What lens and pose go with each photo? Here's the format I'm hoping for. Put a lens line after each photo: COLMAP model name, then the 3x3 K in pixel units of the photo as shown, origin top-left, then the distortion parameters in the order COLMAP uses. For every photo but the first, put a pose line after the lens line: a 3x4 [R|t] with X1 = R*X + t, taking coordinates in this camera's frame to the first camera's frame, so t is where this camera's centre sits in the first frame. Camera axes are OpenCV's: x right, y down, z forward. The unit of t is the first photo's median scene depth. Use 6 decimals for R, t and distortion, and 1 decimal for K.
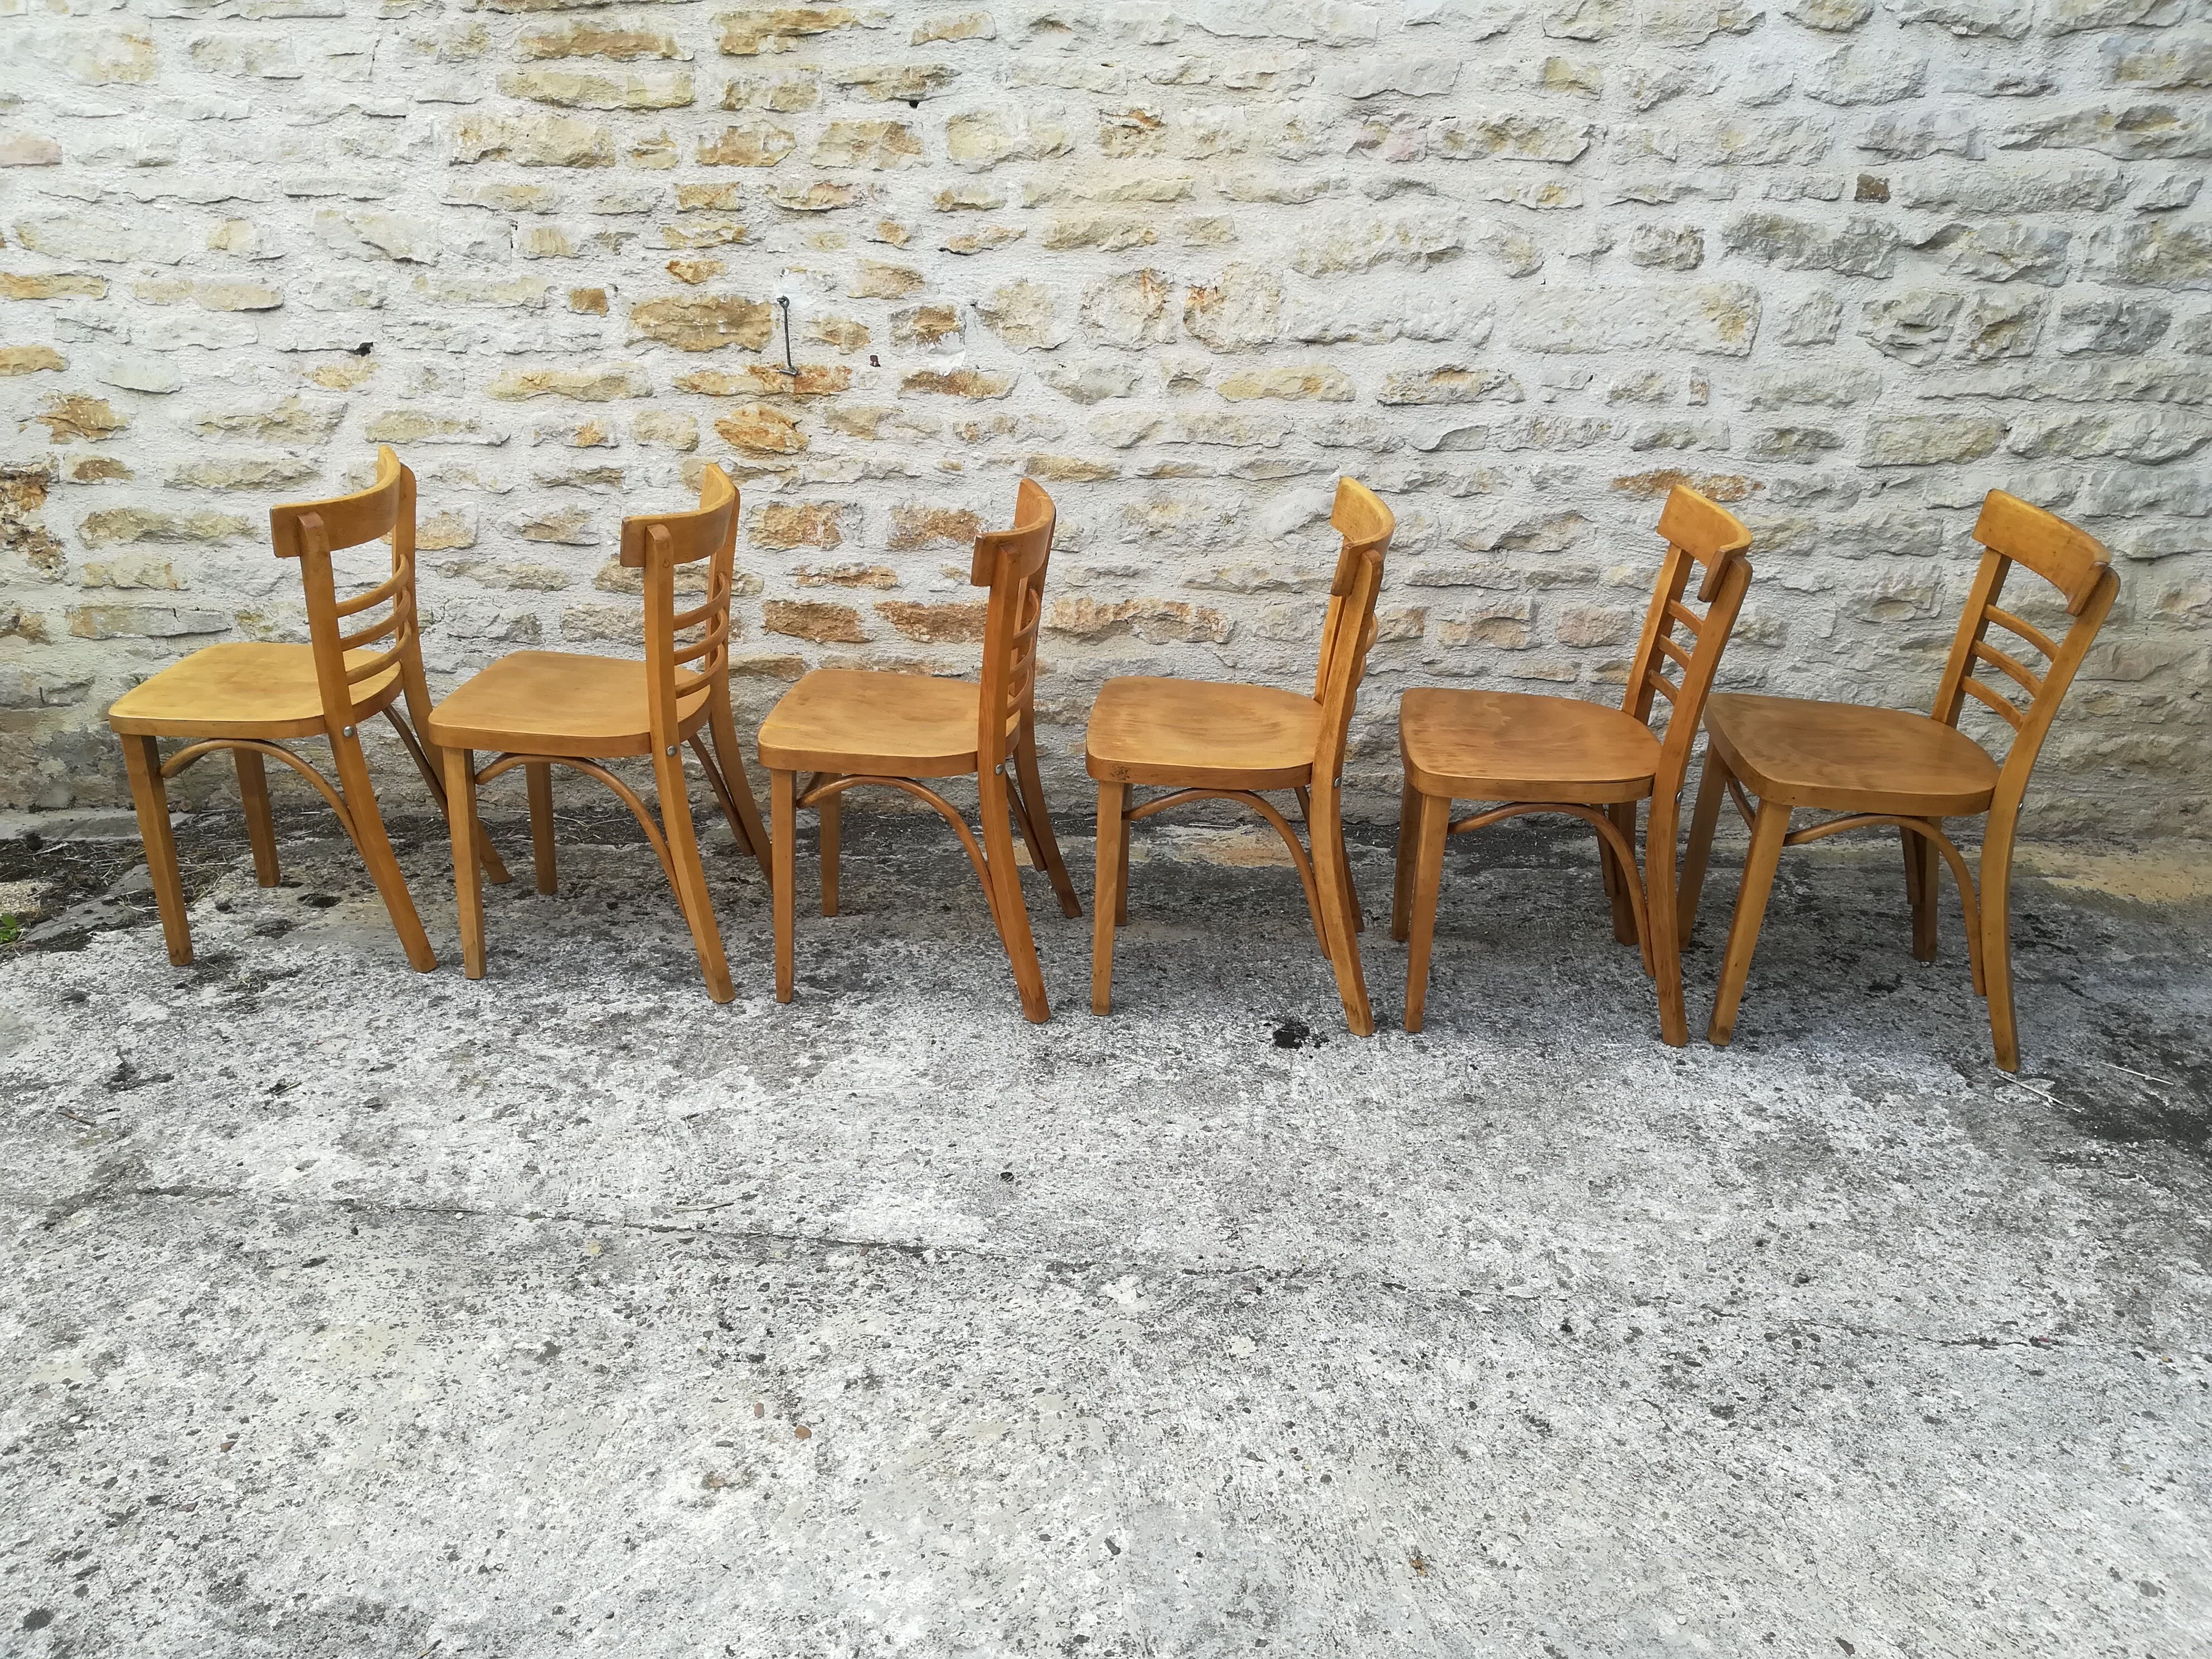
lens RADIAL K [[1726.7, 0, 1112.5], [0, 1726.7, 856.2], [0, 0, 1]] dist [0.046504, -0.074421]
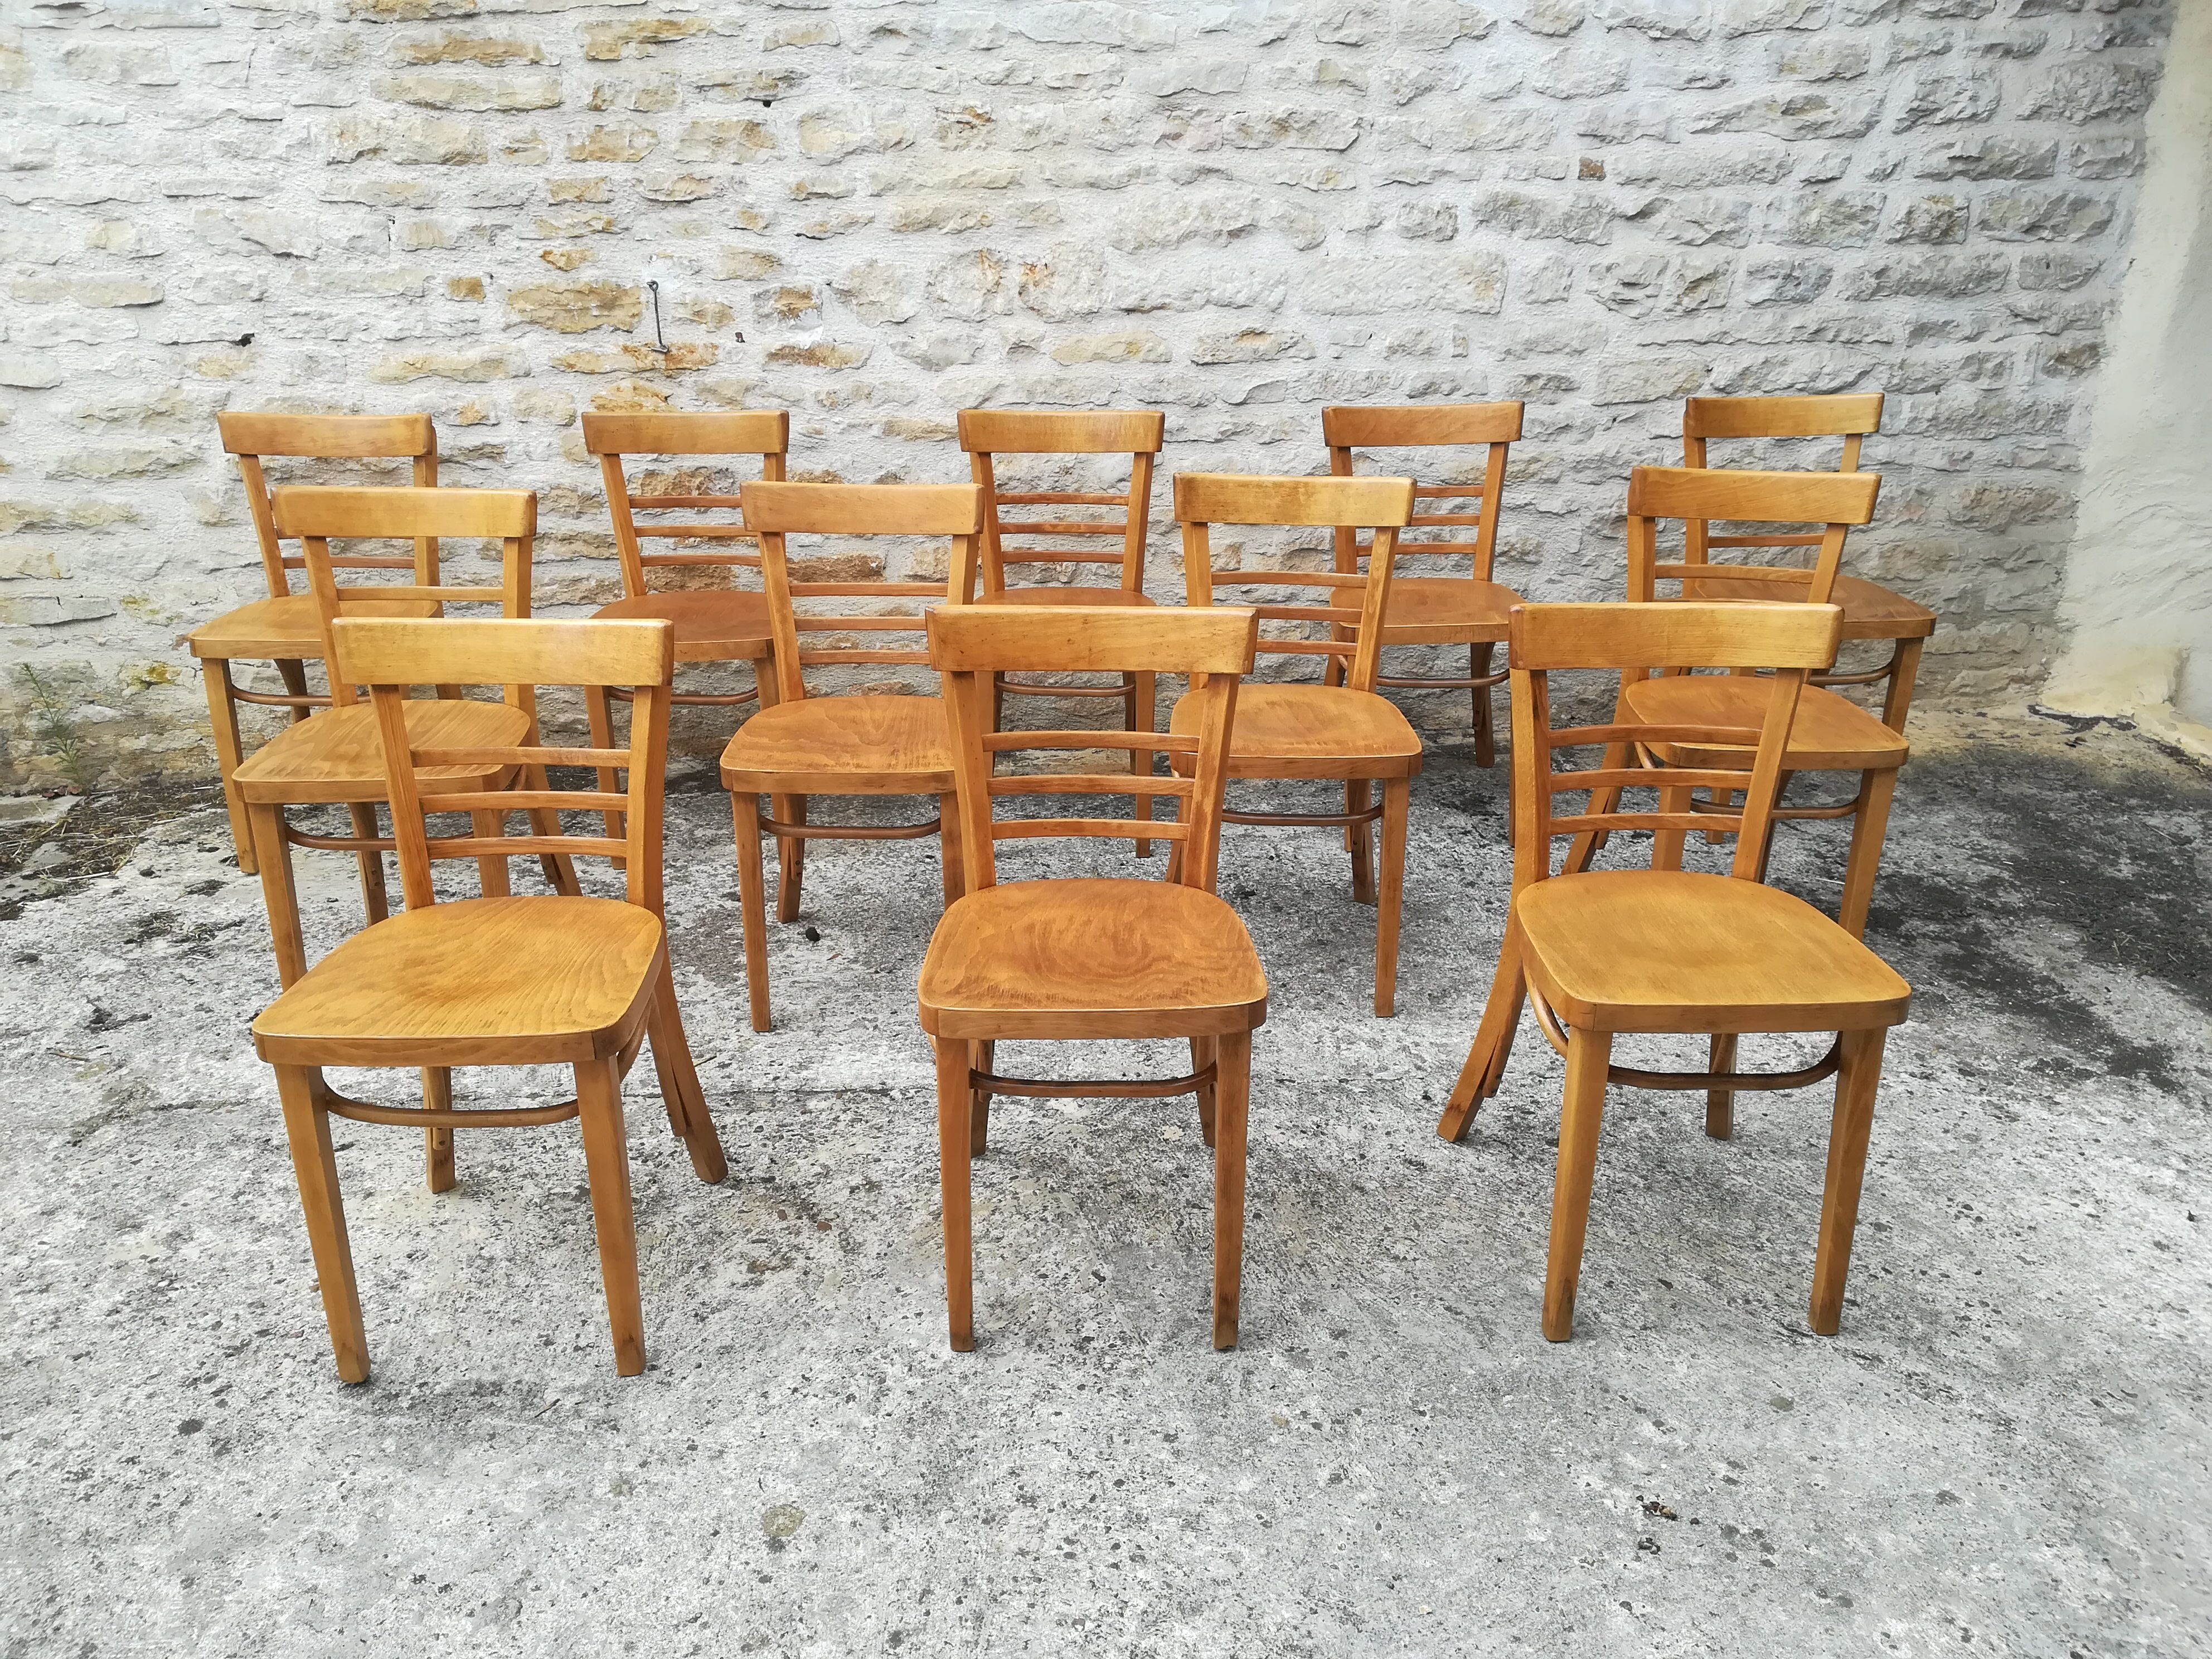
lens RADIAL K [[1726.7, 0, 1121.3], [0, 1726.7, 855.3], [0, 0, 1]] dist [0.046504, -0.074421]
pose [[0.987534, -0.069038, 0.141461, -0.078099], [0.068438, 0.997614, 0.009110, 0.049766], [-0.141752, 0.000685, 0.989902, -0.126708]]
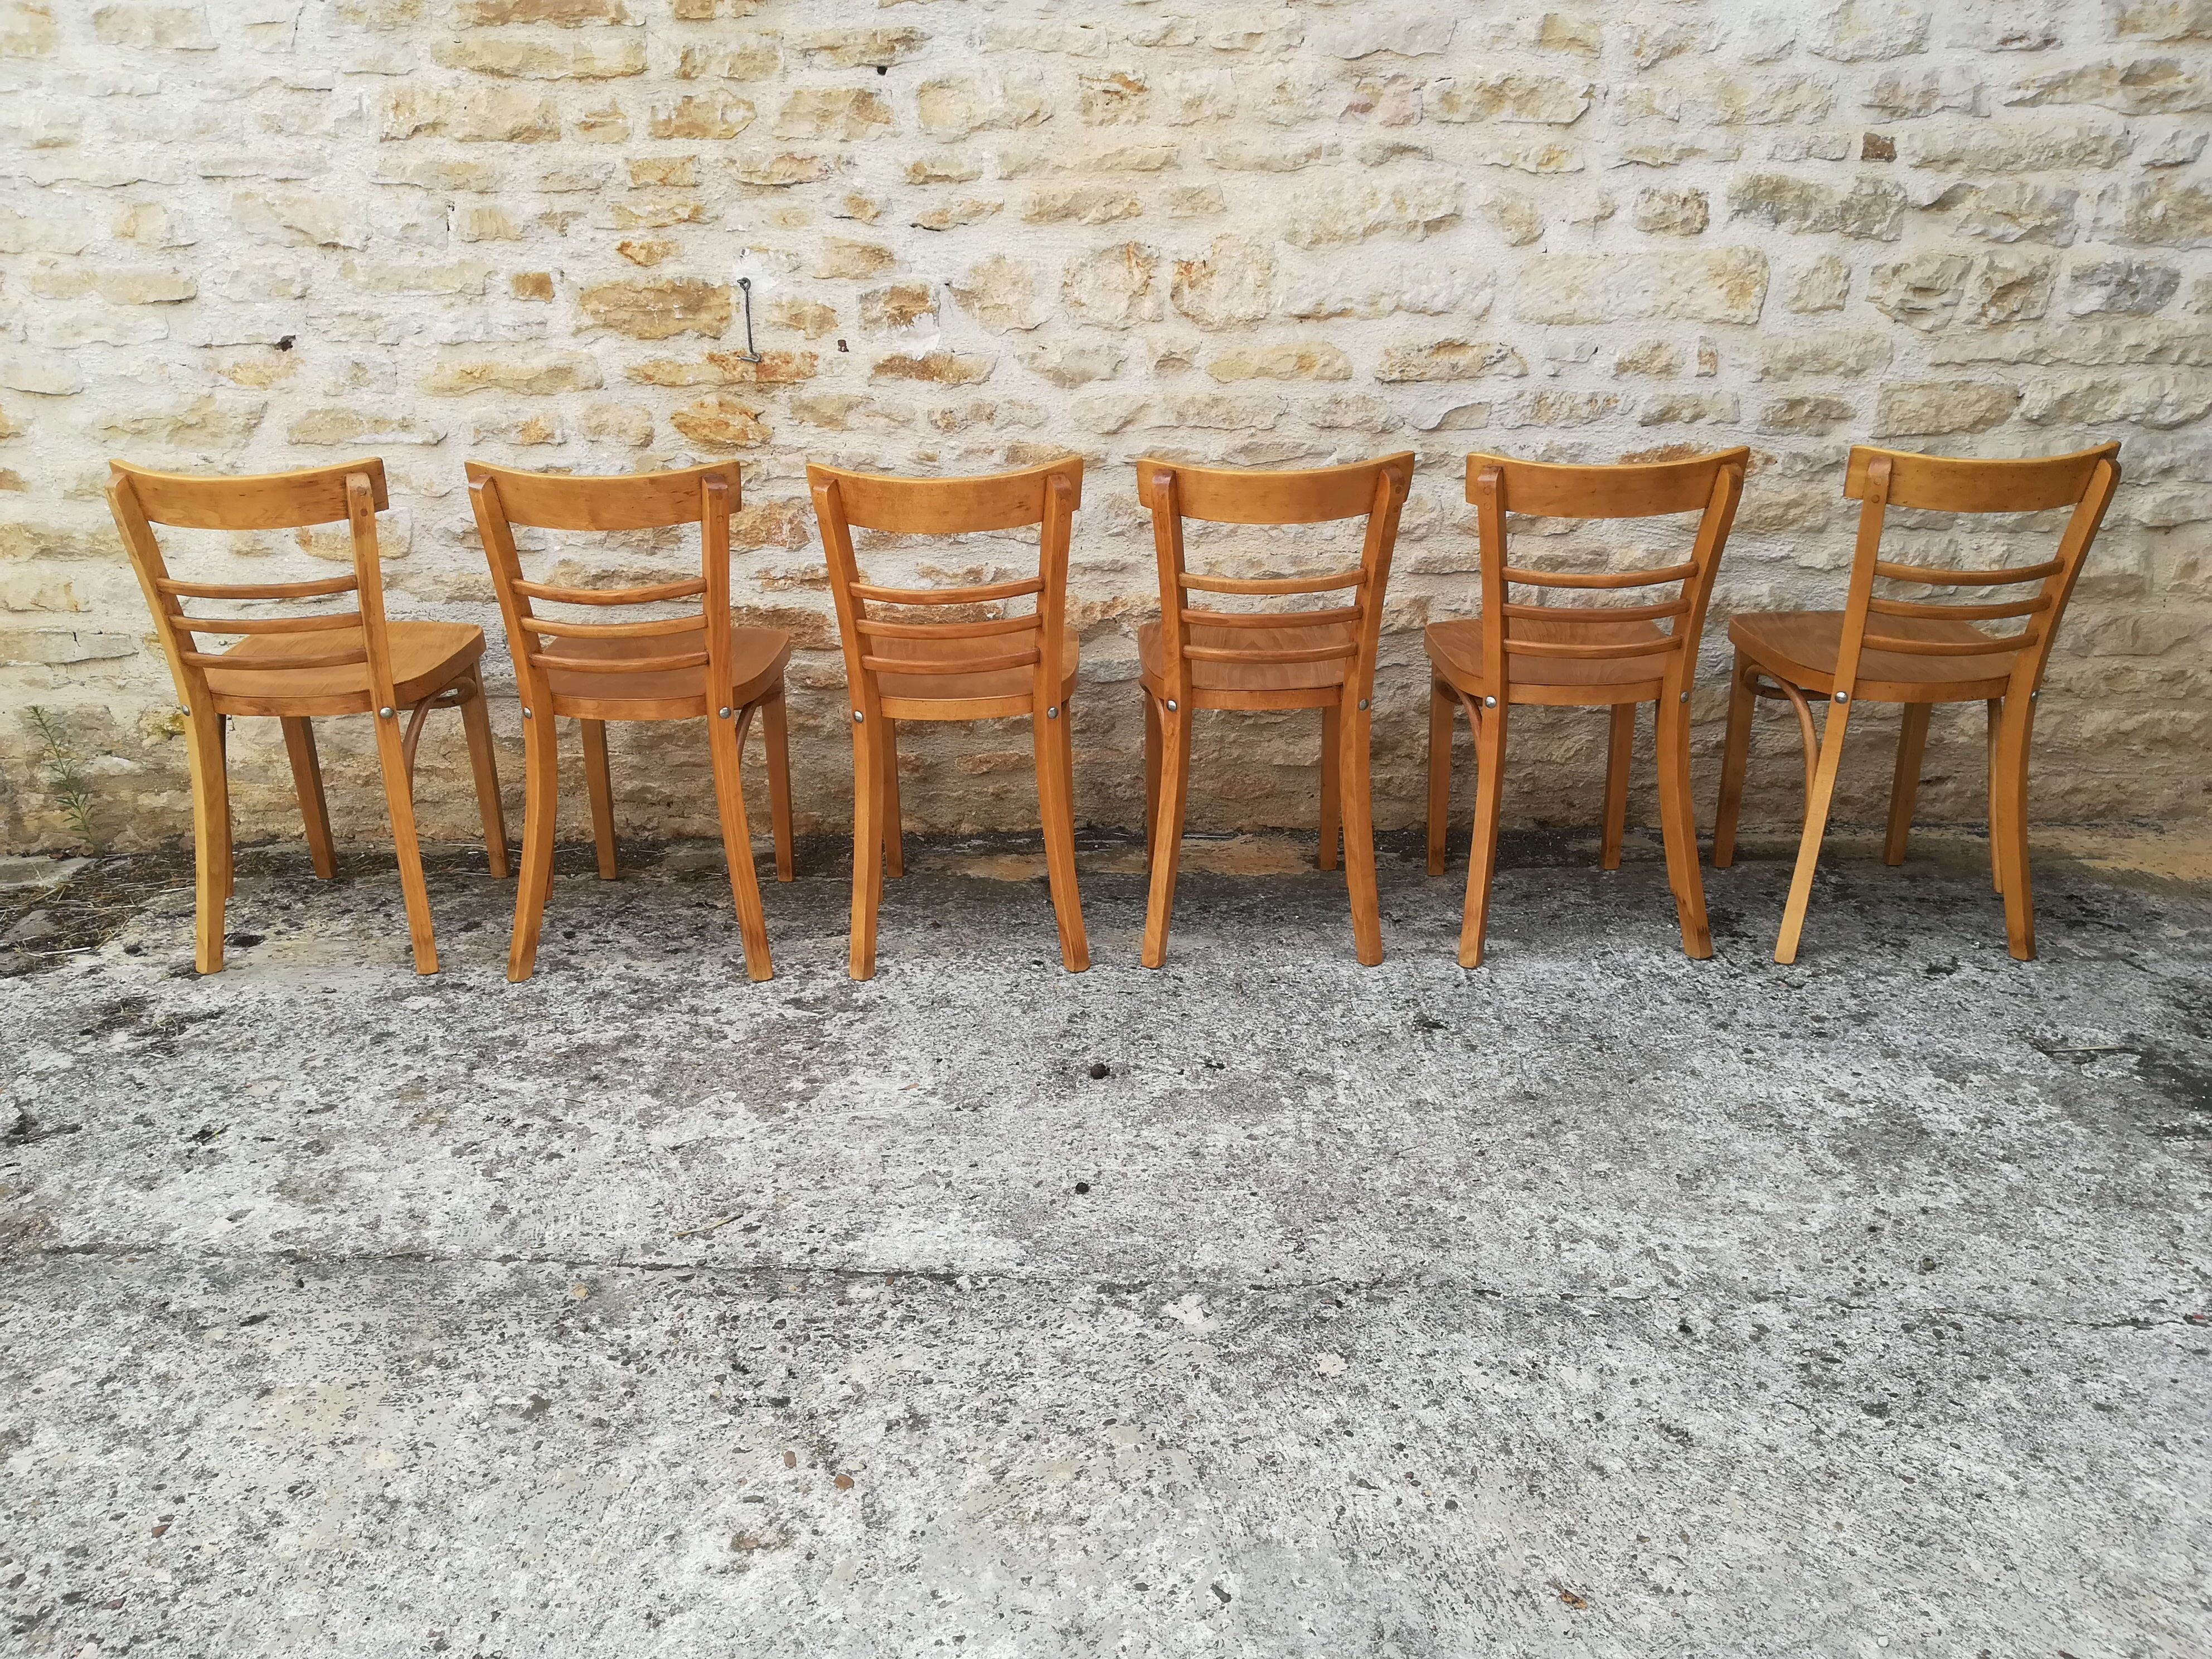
lens RADIAL K [[1726.7, 0, 1112.9], [0, 1726.7, 853.5], [0, 0, 1]] dist [0.046504, -0.074421]
pose [[0.998189, -0.030267, 0.051981, -0.049266], [0.032890, 0.998189, -0.050377, 0.041937], [-0.050362, 0.051996, 0.997377, 0.071802]]
